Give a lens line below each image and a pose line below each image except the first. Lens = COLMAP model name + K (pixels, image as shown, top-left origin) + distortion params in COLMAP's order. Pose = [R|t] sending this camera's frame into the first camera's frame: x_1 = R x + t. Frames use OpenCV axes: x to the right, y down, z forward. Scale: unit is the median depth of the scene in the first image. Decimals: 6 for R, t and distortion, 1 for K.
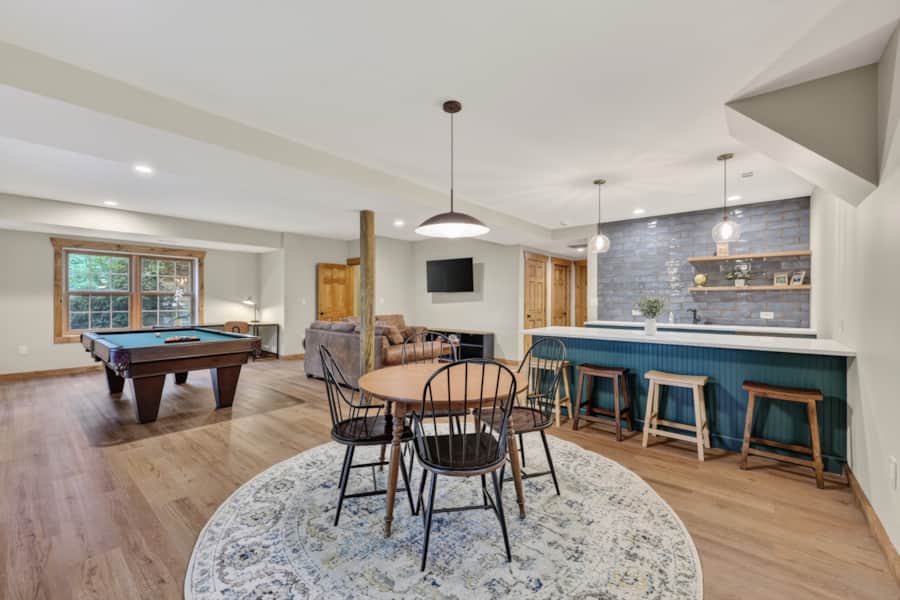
lens RADIAL K [[364.1, 0, 450.0], [0, 364.1, 300.0], [0, 0, 1]] dist [0.001292, 0.000082]
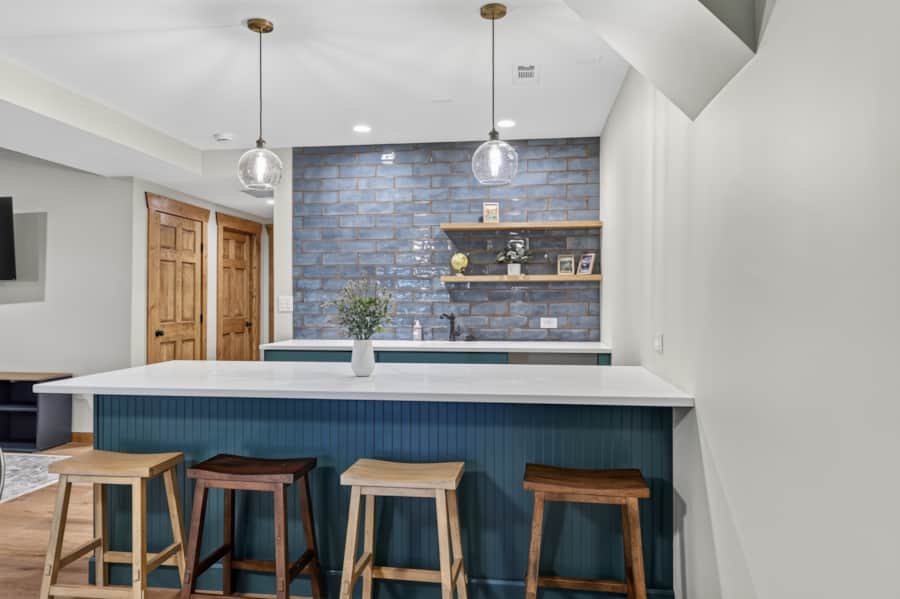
lens RADIAL K [[594.7, 0, 450.0], [0, 594.7, 299.5], [0, 0, 1]] dist [0.001062, 0.000335]
pose [[0.841631, -0.002539, 0.540047, 0.188186], [0.001907, 0.999997, 0.001729, 0.000104], [-0.540050, -0.000425, 0.841633, 0.246883]]
